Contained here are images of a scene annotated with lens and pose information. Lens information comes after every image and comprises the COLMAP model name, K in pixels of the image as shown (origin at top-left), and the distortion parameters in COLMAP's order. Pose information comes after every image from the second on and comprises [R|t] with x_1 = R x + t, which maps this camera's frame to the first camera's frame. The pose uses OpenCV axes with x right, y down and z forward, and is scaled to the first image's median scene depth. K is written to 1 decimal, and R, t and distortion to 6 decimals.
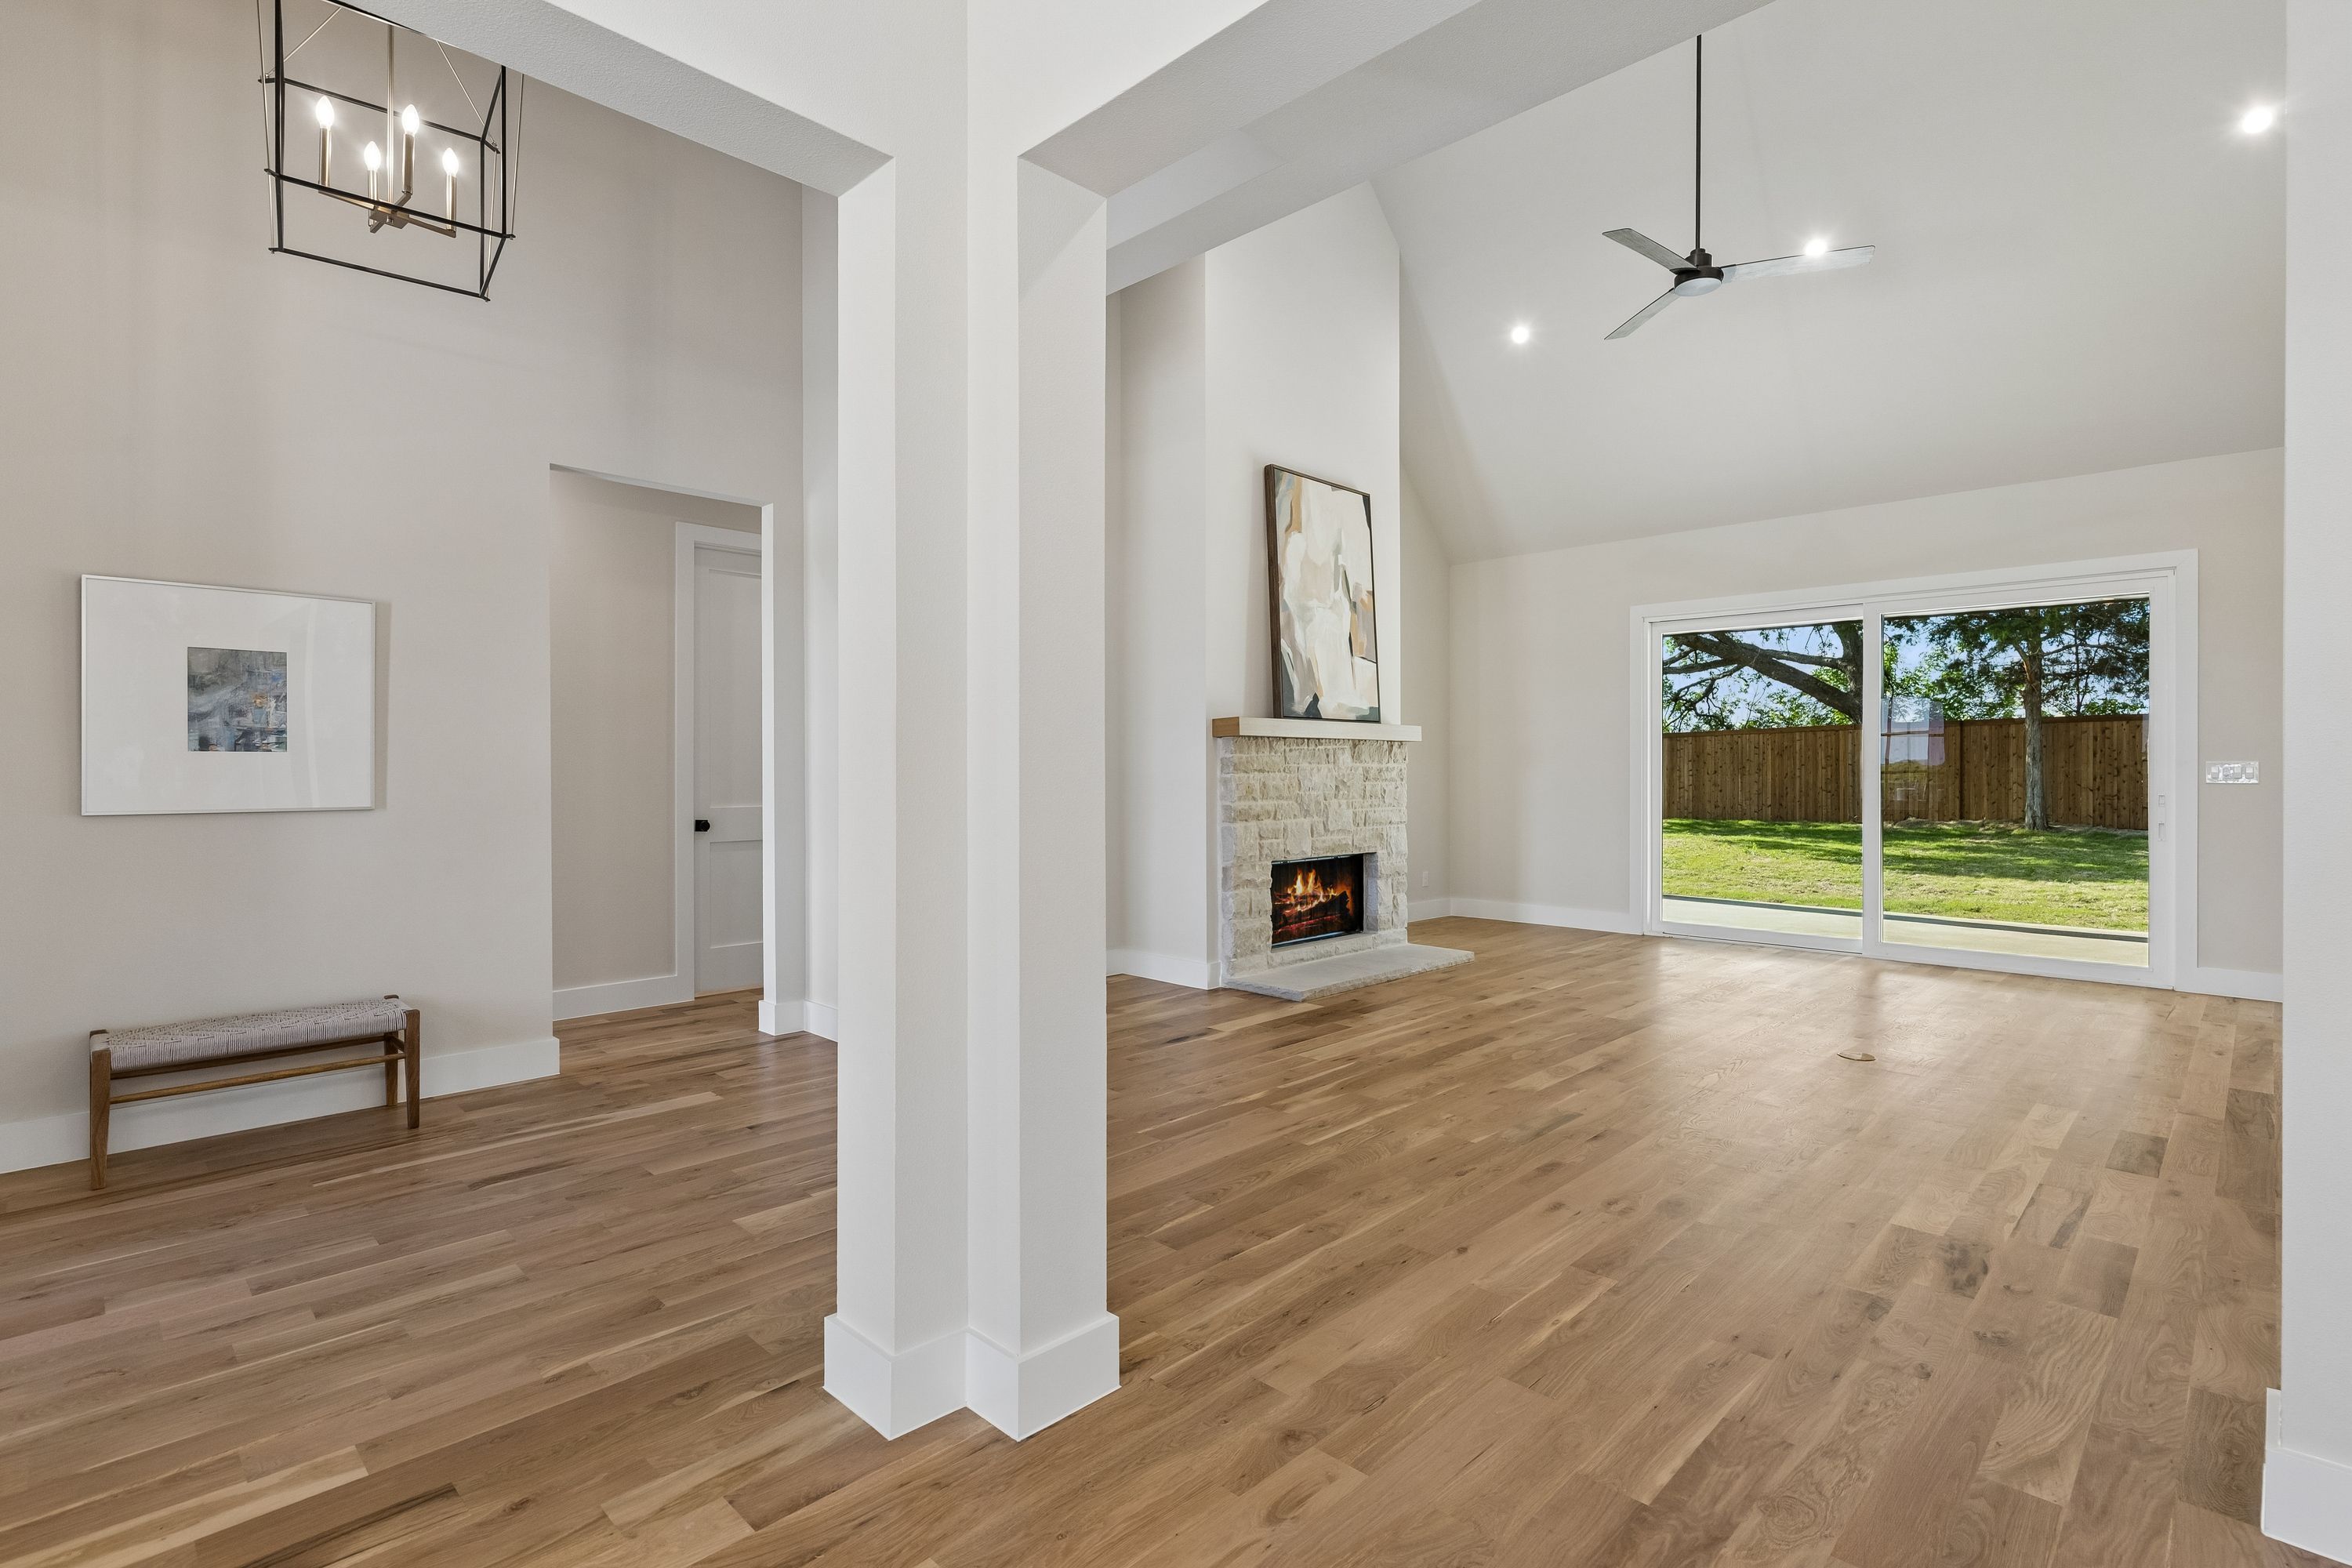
lens RADIAL K [[1118.5, 0, 1177.2], [0, 1118.5, 775.1], [0, 0, 1]] dist [0.000293, -0.000251]
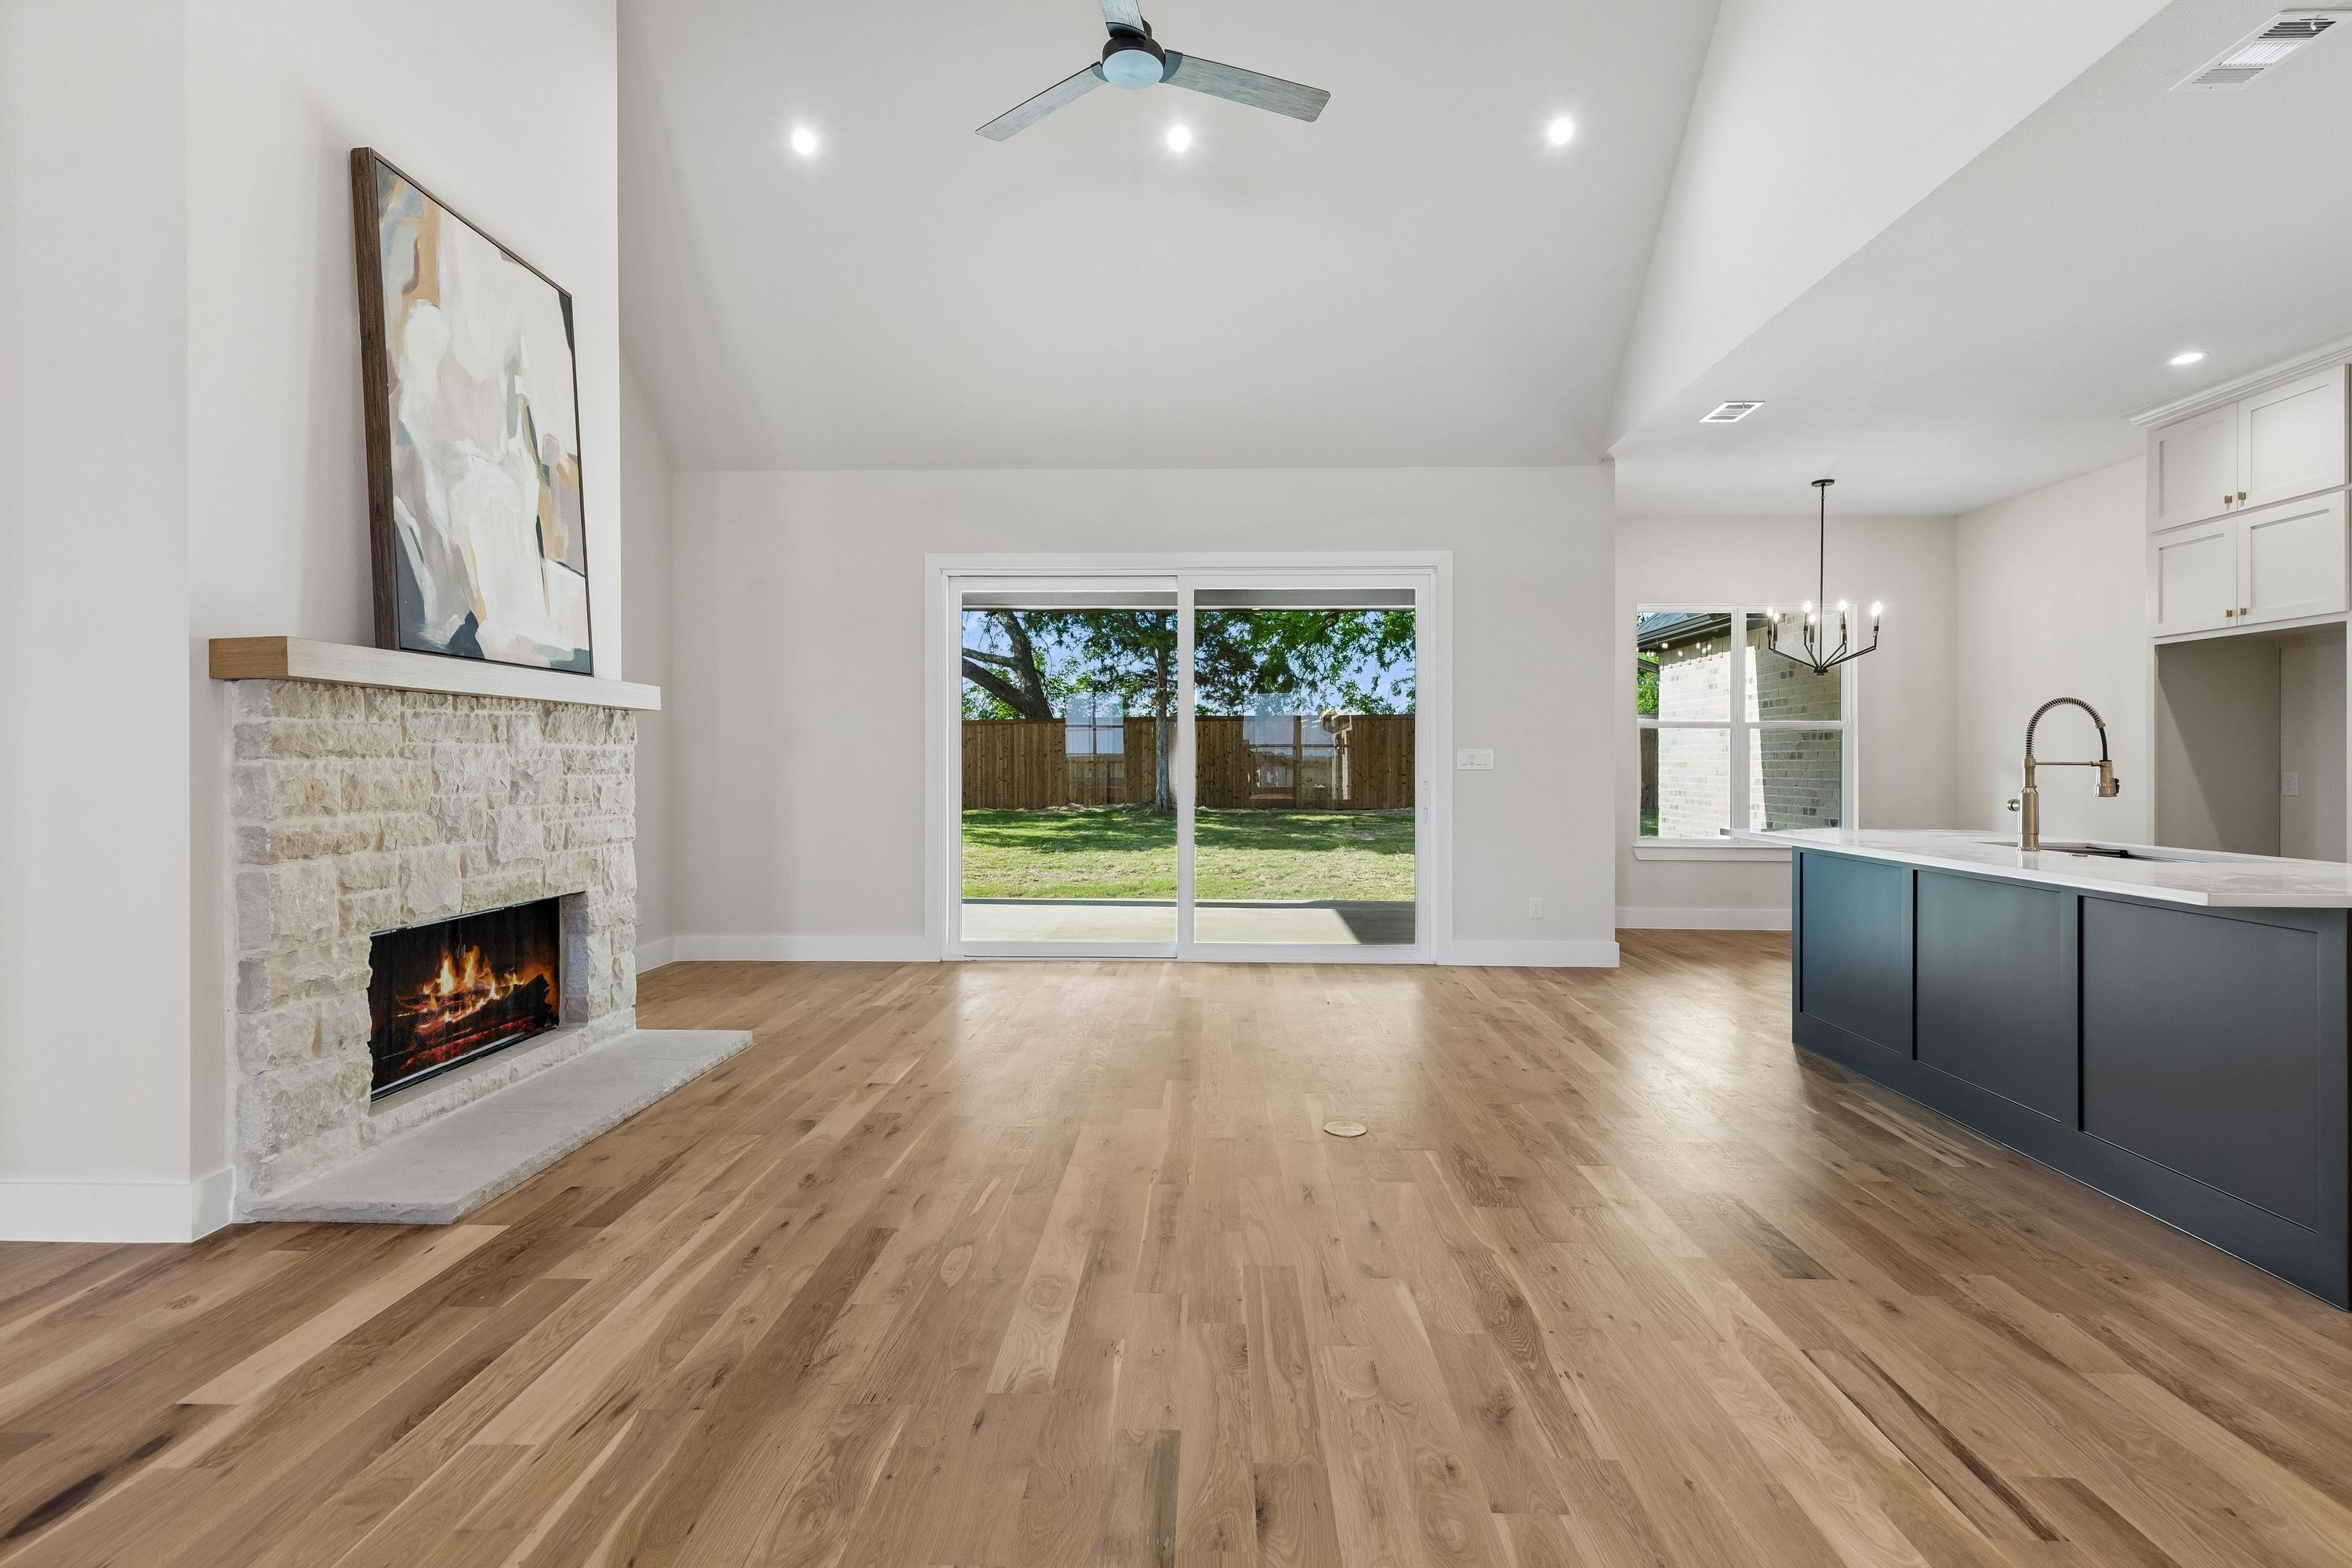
lens RADIAL K [[1073.6, 0, 1186.7], [0, 1073.6, 761.9], [0, 0, 1]] dist [0.009974, -0.001878]
pose [[0.732325, 0.000096, 0.680956, 0.022779], [0.003209, 0.999988, -0.003591, 0.002715], [-0.680948, 0.004815, 0.732316, 0.400380]]
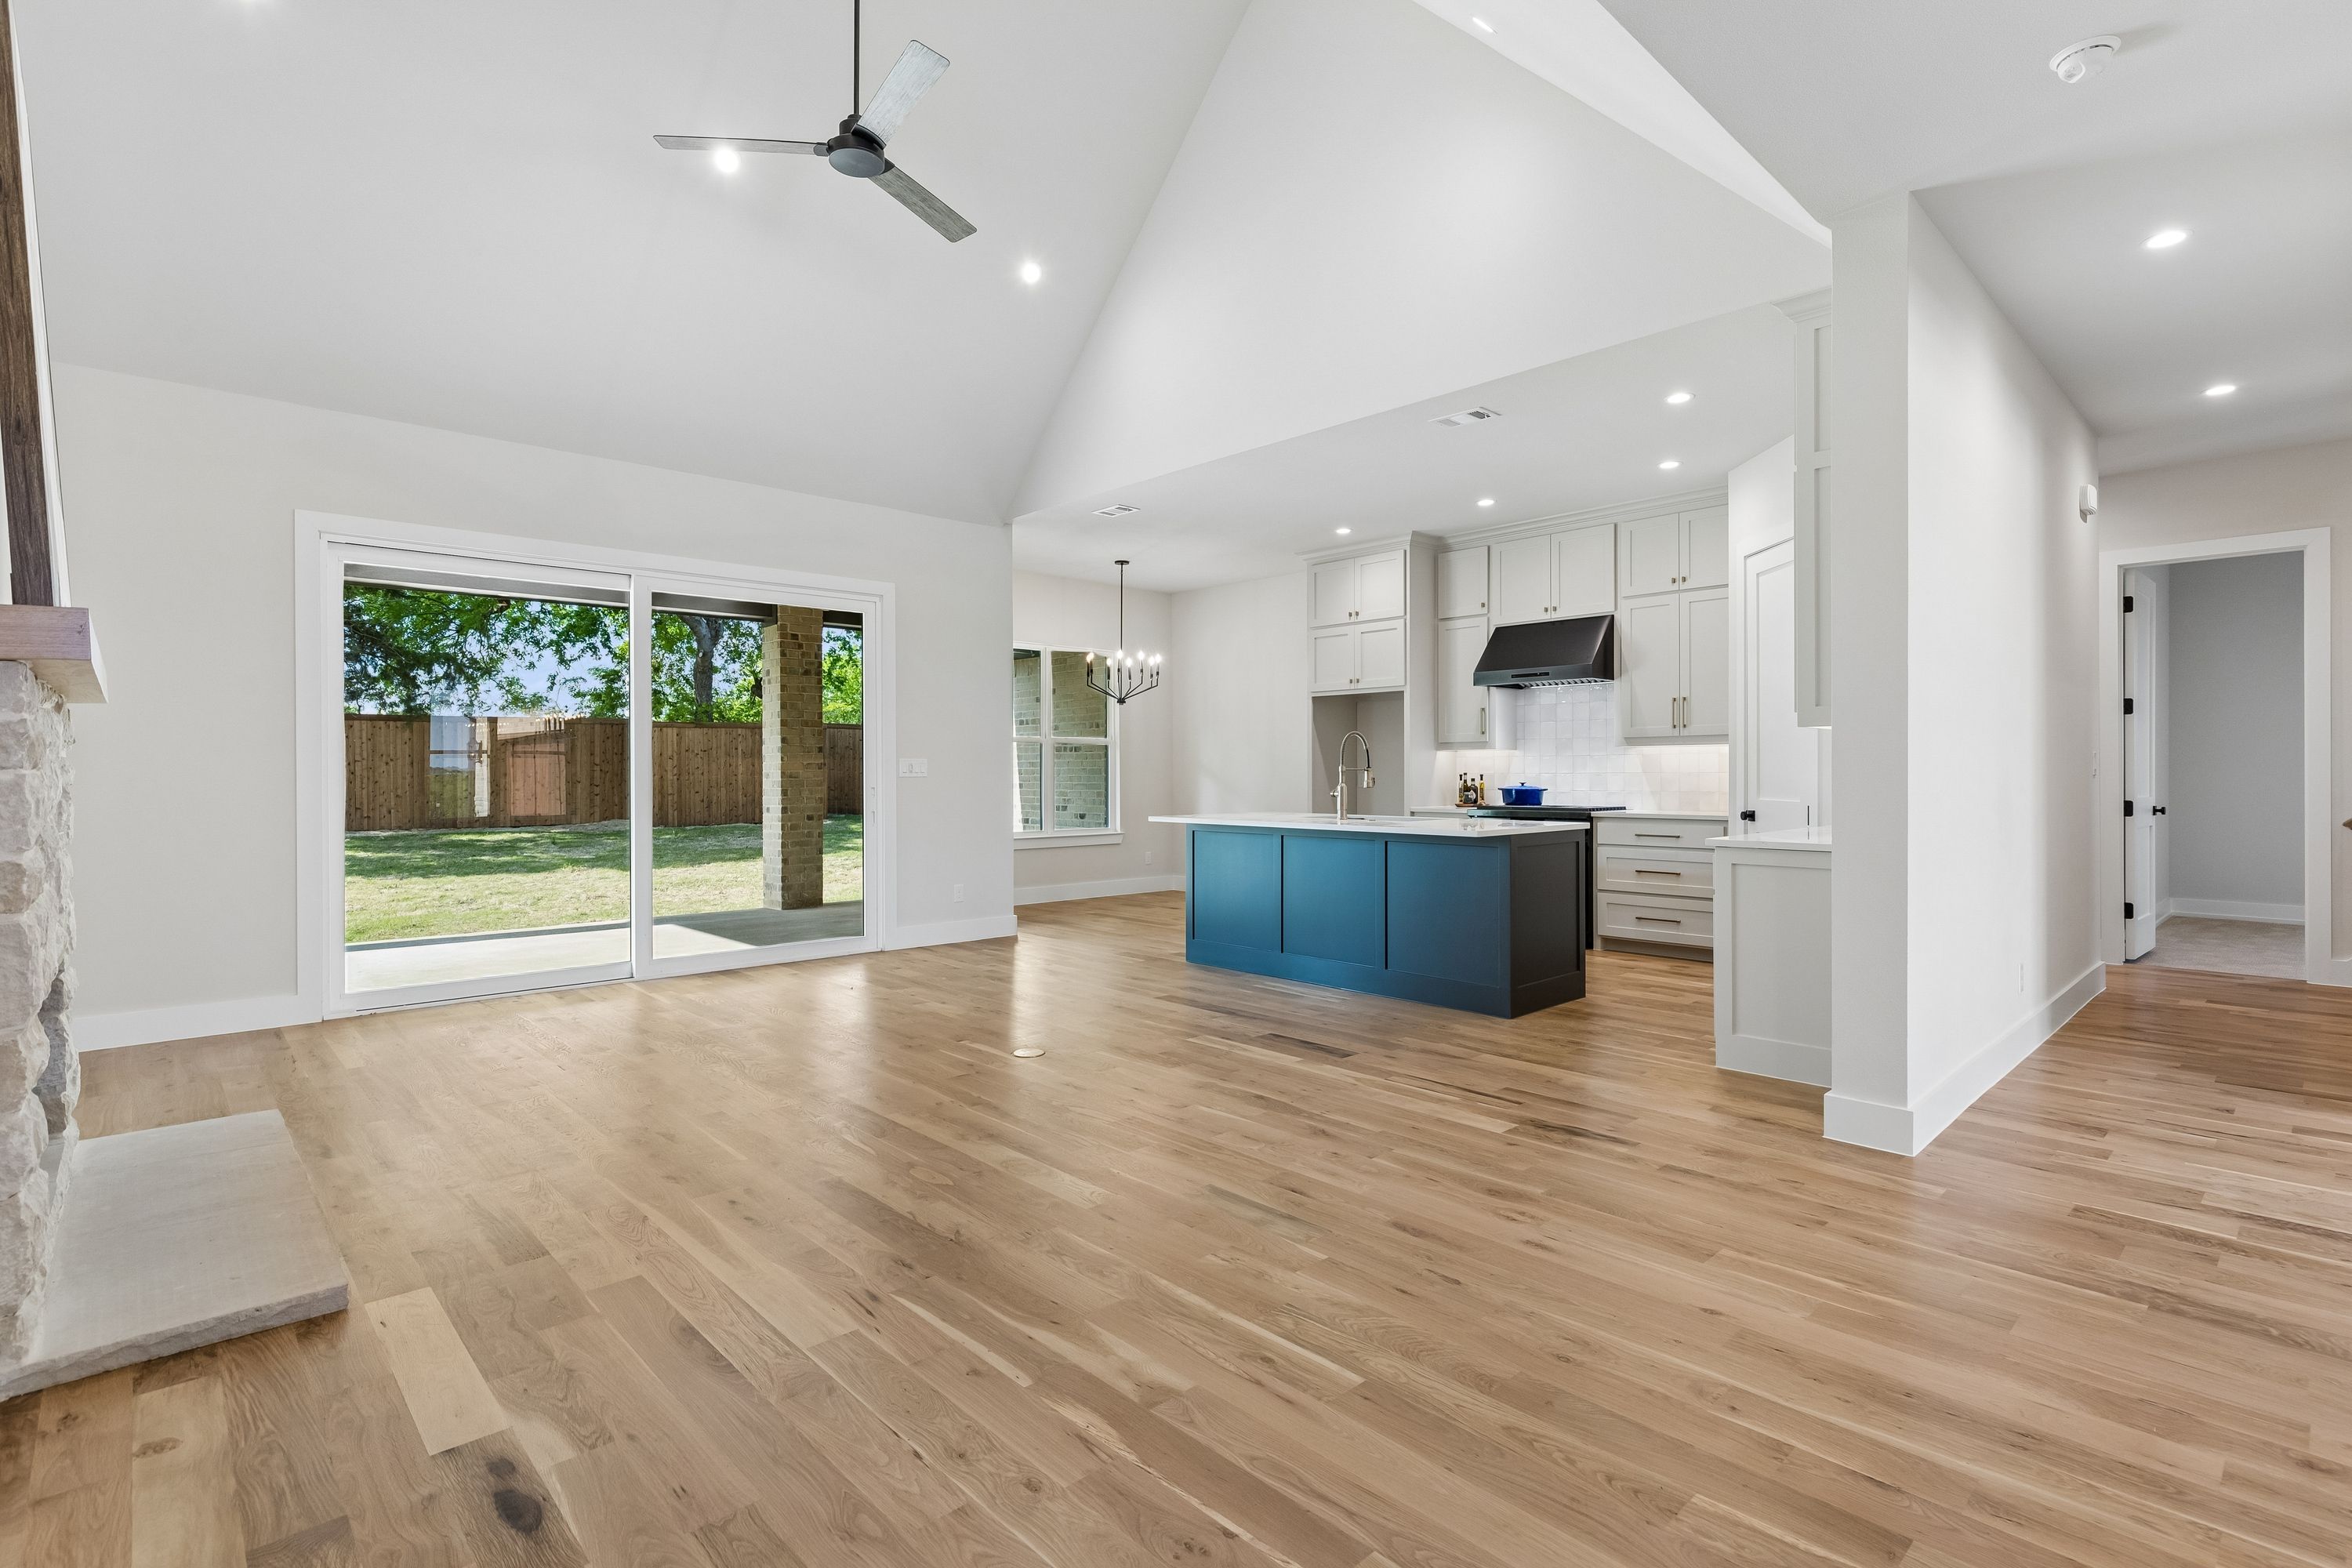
lens RADIAL K [[1118.5, 0, 1187.0], [0, 1118.5, 774.3], [0, 0, 1]] dist [0.000293, -0.000251]
pose [[0.032751, -0.004970, 0.999451, -0.277359], [0.008666, 0.999951, 0.004689, 0.001438], [-0.999426, 0.008507, 0.032792, 0.615842]]
